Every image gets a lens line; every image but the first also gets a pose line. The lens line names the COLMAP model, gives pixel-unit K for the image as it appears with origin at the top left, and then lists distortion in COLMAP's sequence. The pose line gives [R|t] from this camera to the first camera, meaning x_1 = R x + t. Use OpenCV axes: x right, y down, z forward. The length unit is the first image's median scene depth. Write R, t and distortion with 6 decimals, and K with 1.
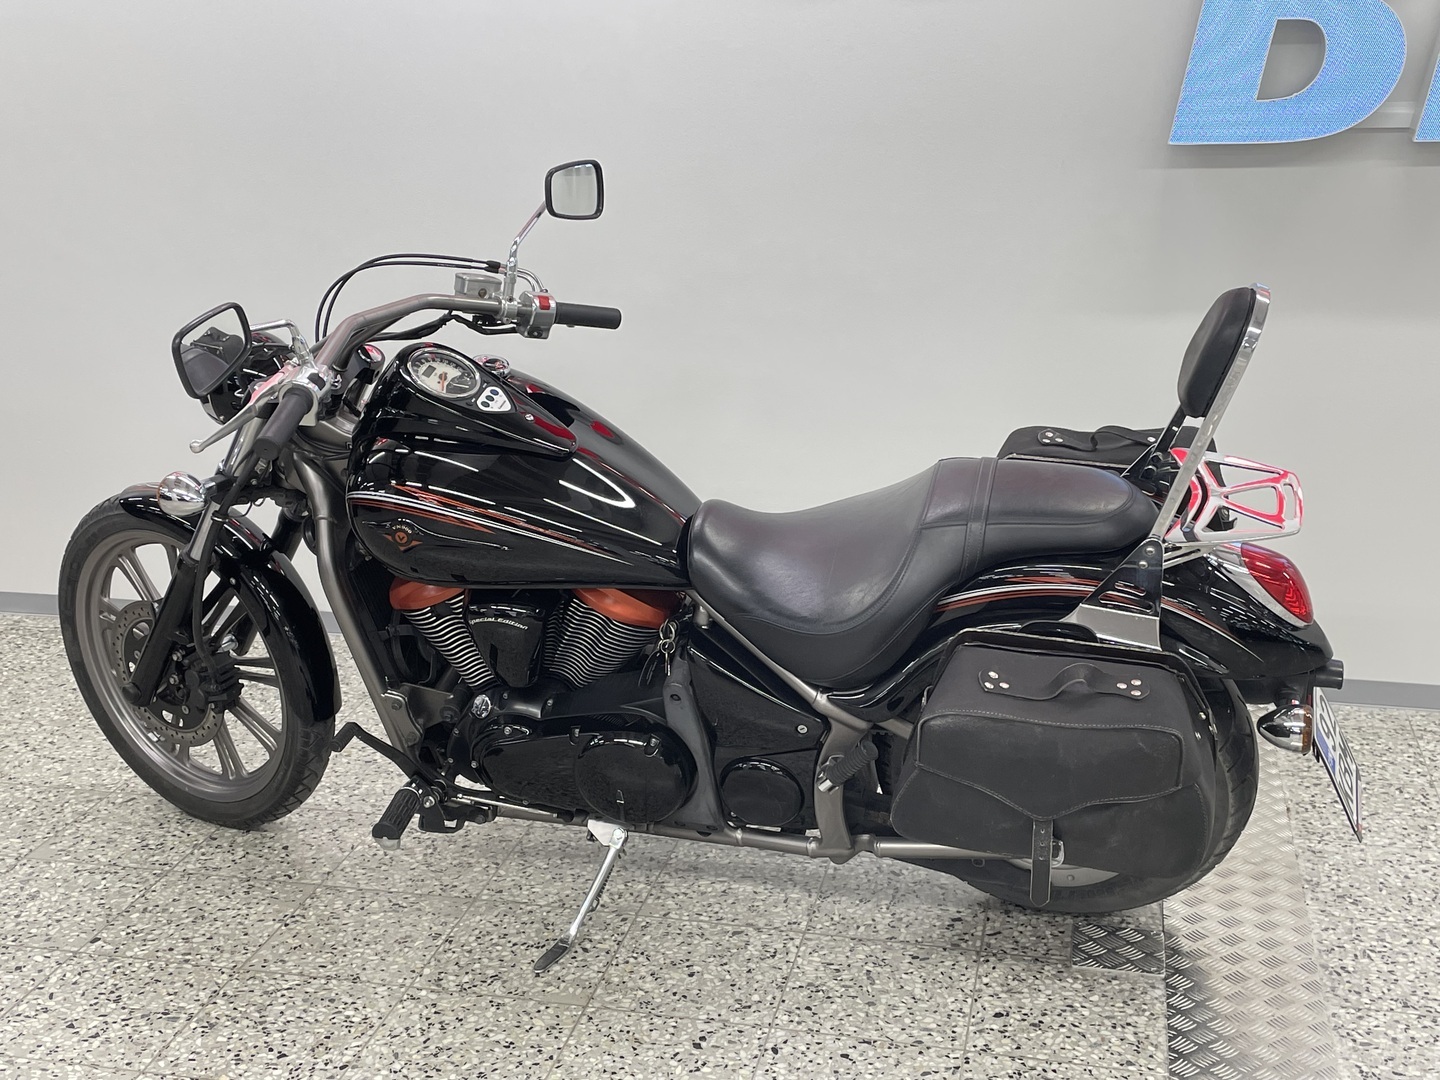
lens RADIAL K [[1747.8, 0, 732.3], [0, 1747.8, 529.1], [0, 0, 1]] dist [0.064117, 0.000000]
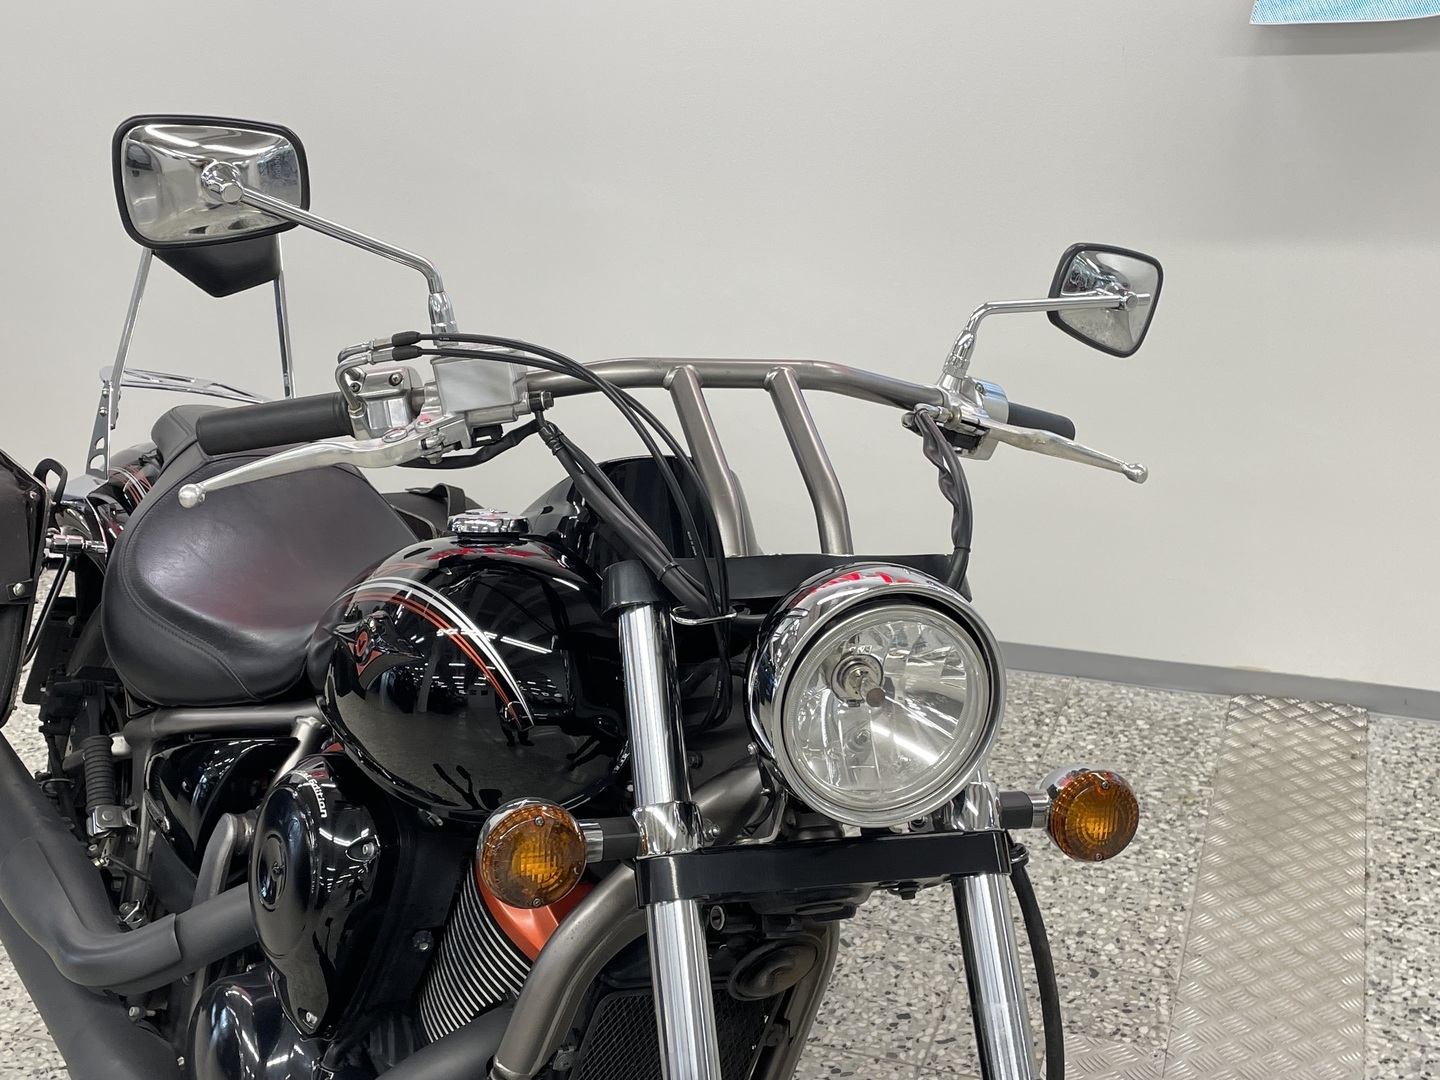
lens RADIAL K [[1704.9, 0, 740.0], [0, 1704.9, 519.3], [0, 0, 1]] dist [0.054738, 0.000000]
pose [[0.992556, 0.025446, -0.119099, 0.143540], [-0.019170, 0.998381, 0.053547, -0.041622], [0.120268, -0.050866, 0.991437, 0.241562]]
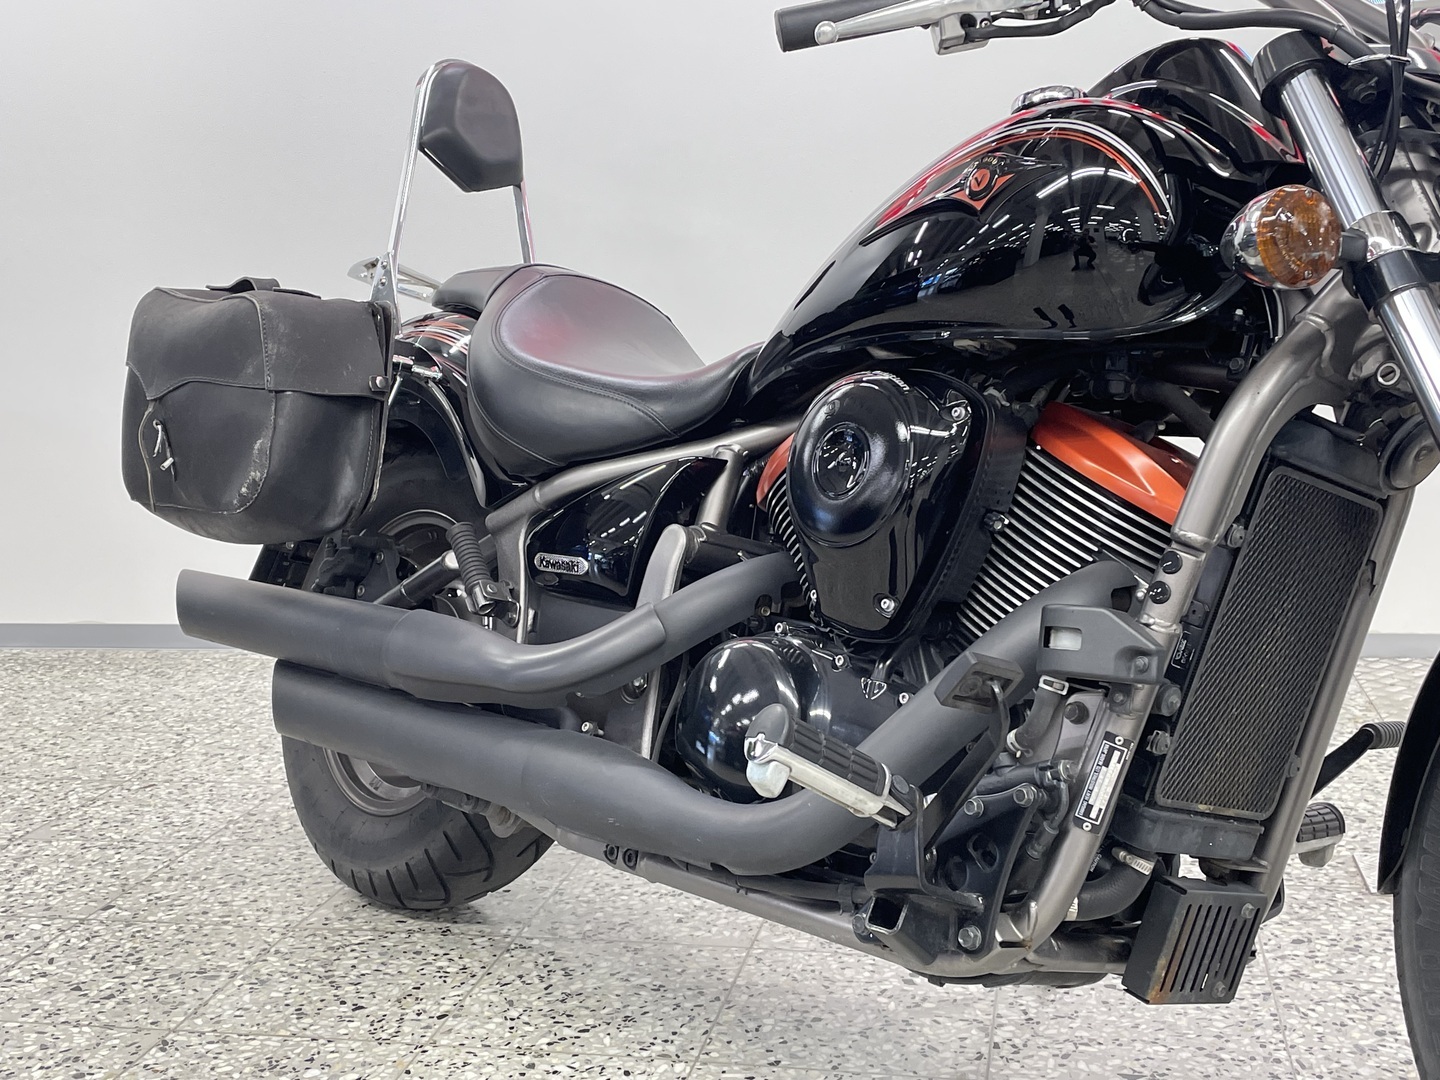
lens RADIAL K [[1704.9, 0, 721.9], [0, 1704.9, 507.2], [0, 0, 1]] dist [0.054738, 0.000000]
pose [[0.999627, -0.026672, 0.005917, -0.088756], [0.027249, 0.989005, -0.145353, 0.177247], [-0.001975, 0.145460, 0.989362, 0.220397]]
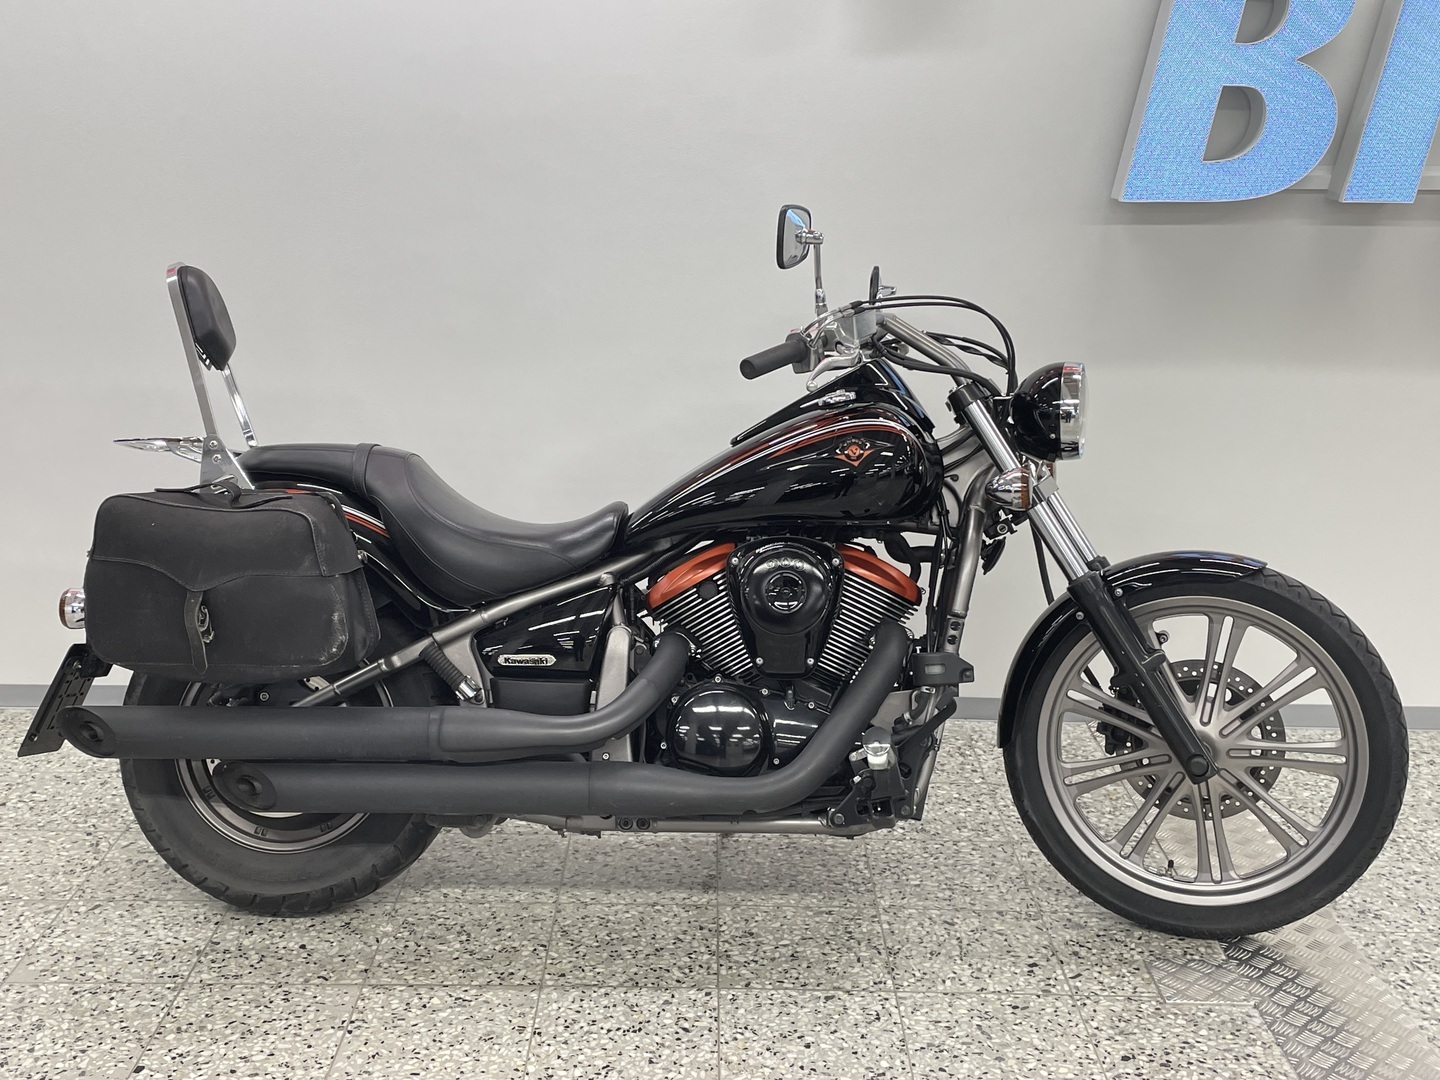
lens RADIAL K [[1704.9, 0, 716.7], [0, 1704.9, 530.6], [0, 0, 1]] dist [0.054738, 0.000000]
pose [[0.974761, -0.028503, 0.221425, -0.263509], [0.033879, 0.999215, -0.020518, -0.012132], [-0.220666, 0.027502, 0.974962, 0.078128]]
